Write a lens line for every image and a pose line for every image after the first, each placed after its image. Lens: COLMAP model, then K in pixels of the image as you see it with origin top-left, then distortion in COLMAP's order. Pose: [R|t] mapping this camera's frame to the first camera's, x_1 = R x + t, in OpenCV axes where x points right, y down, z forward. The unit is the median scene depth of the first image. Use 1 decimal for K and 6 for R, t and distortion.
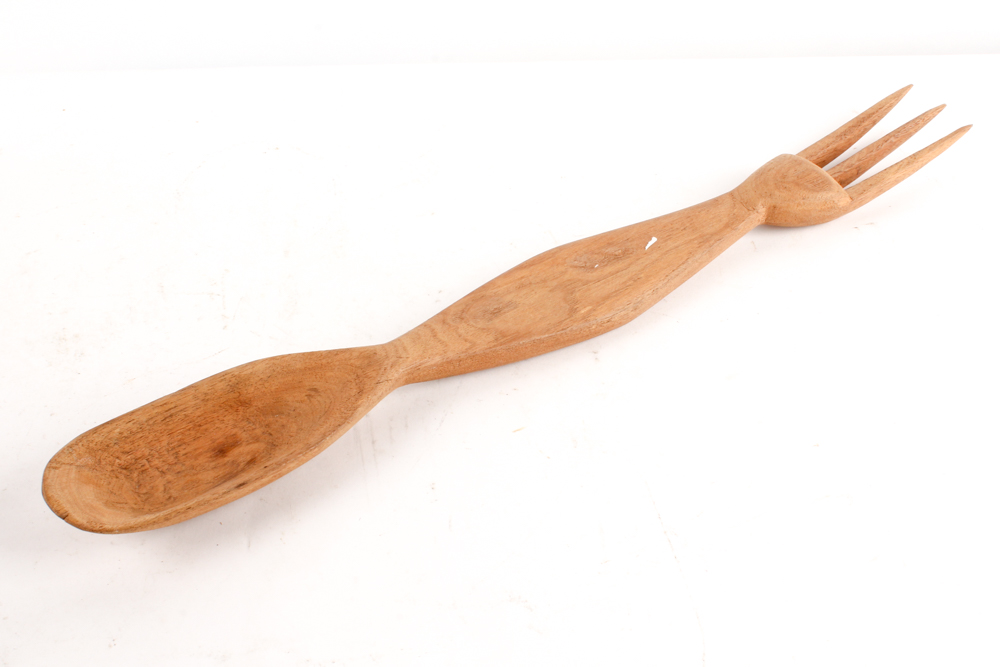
lens RADIAL K [[1478.8, 0, 510.3], [0, 1478.8, 331.4], [0, 0, 1]] dist [-0.044572, 0.000000]
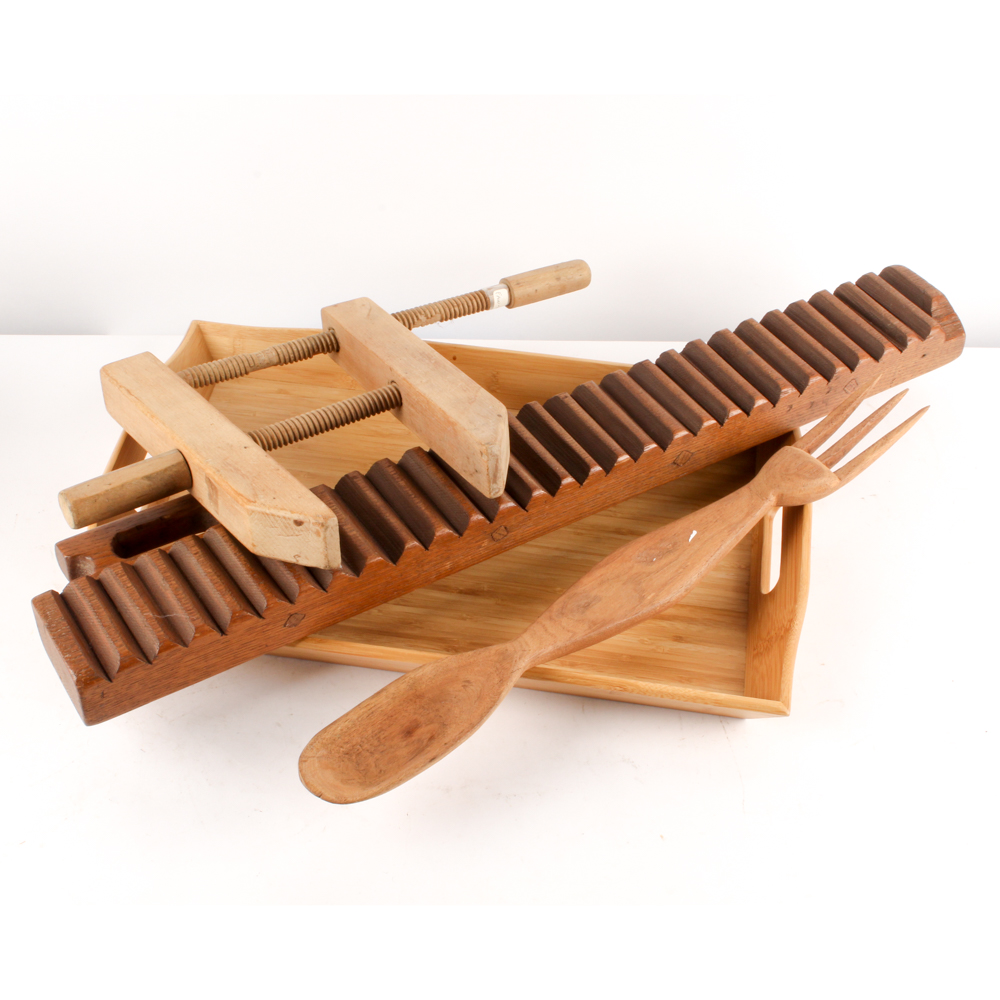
lens RADIAL K [[1664.1, 0, 495.6], [0, 1664.1, 500.4], [0, 0, 1]] dist [-0.027466, 0.000000]
pose [[0.995194, -0.097612, -0.007848, -0.073845], [0.097867, 0.994187, 0.044870, -0.192512], [0.003423, -0.045423, 0.998962, -0.552552]]
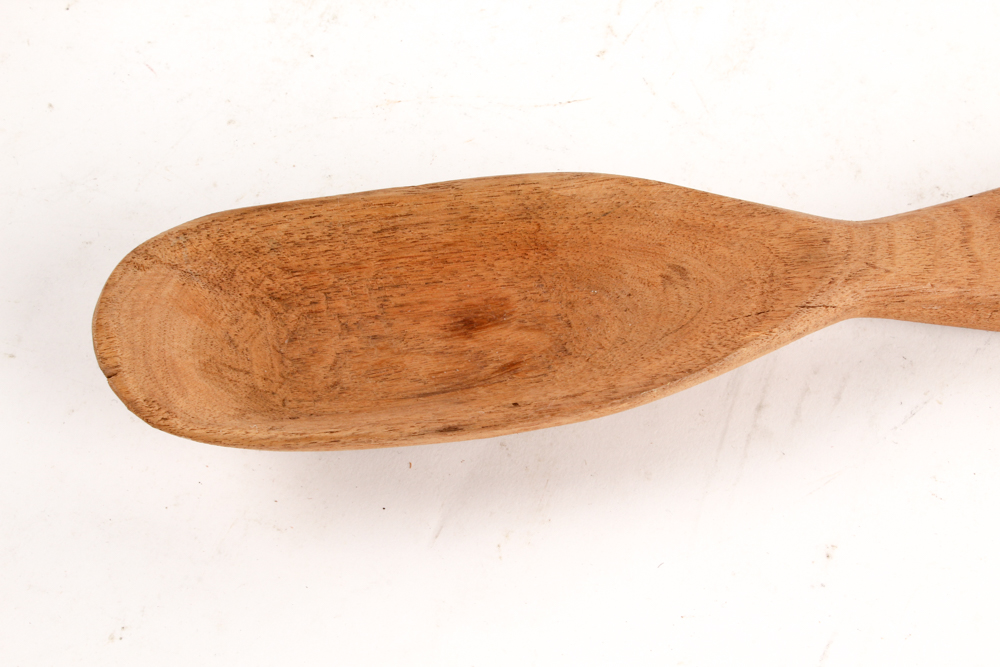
lens RADIAL K [[2085.0, 0, 496.8], [0, 2085.0, 331.8], [0, 0, 1]] dist [0.029892, 0.000000]
pose [[0.882061, 0.374495, -0.285871, 0.018910], [-0.292420, 0.910922, 0.291053, -0.121388], [0.369404, -0.173132, 0.912998, 0.326092]]
